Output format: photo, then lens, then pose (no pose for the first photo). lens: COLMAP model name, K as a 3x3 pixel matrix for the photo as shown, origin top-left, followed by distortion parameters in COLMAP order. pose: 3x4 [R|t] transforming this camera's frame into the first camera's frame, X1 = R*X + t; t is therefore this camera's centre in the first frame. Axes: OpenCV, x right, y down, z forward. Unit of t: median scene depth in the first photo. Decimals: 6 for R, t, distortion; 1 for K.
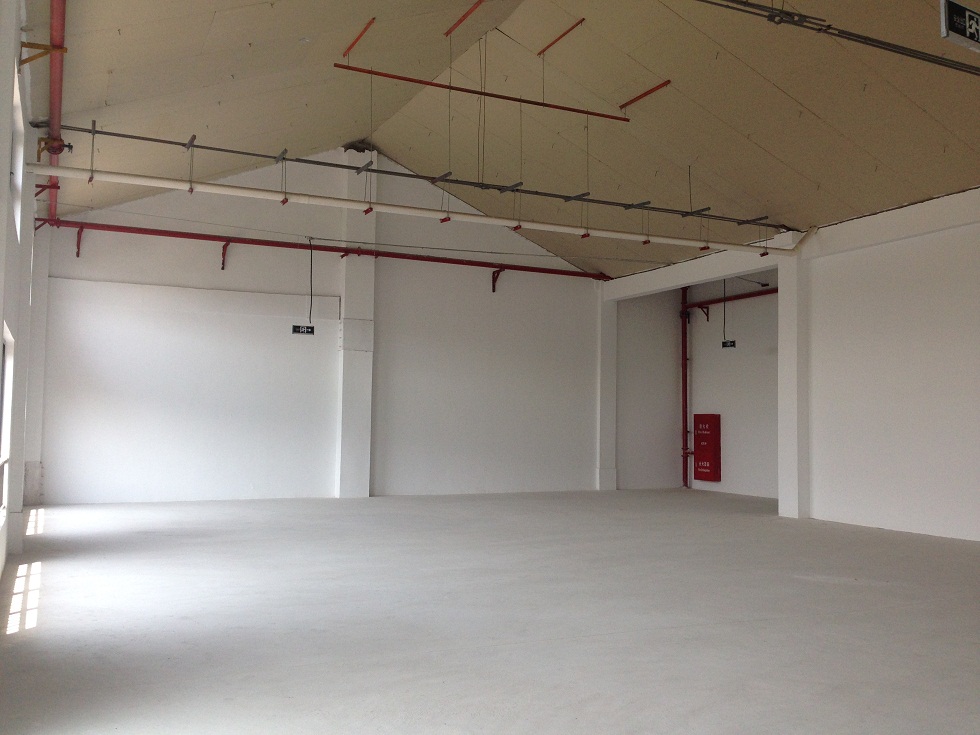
lens RADIAL K [[905.7, 0, 490.7], [0, 905.7, 352.6], [0, 0, 1]] dist [0.135240, -0.219457]
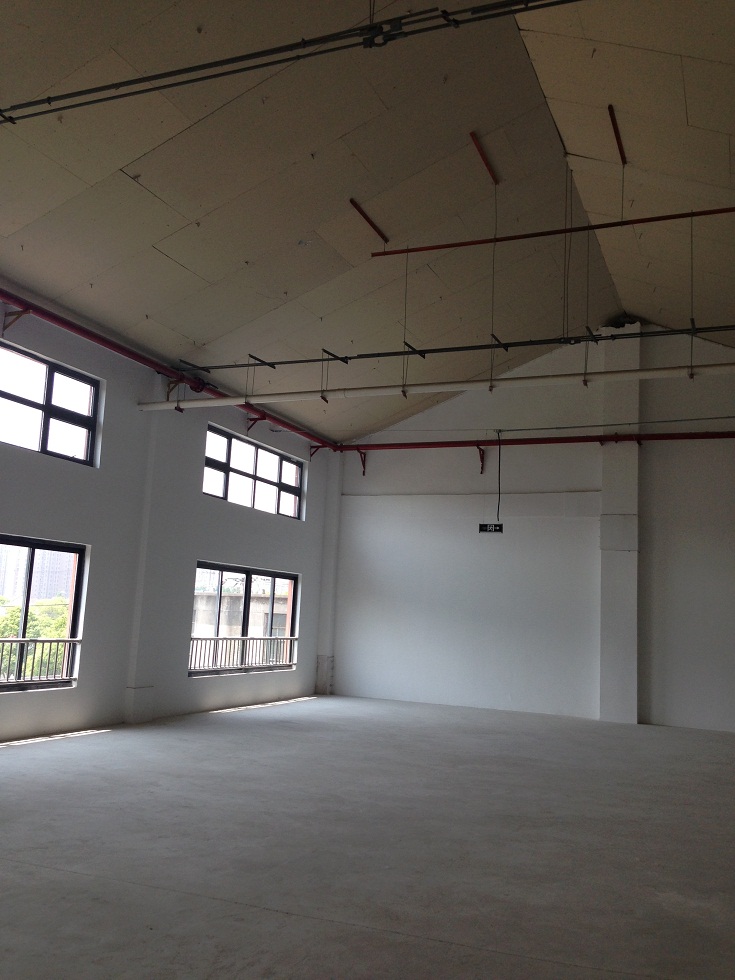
lens RADIAL K [[905.7, 0, 367.5], [0, 905.7, 490.0], [0, 0, 1]] dist [0.135240, -0.219457]
pose [[0.677999, -0.084673, -0.730170, 0.394805], [0.018734, 0.995011, -0.097990, 0.025318], [0.734824, 0.052758, 0.676203, 0.266341]]
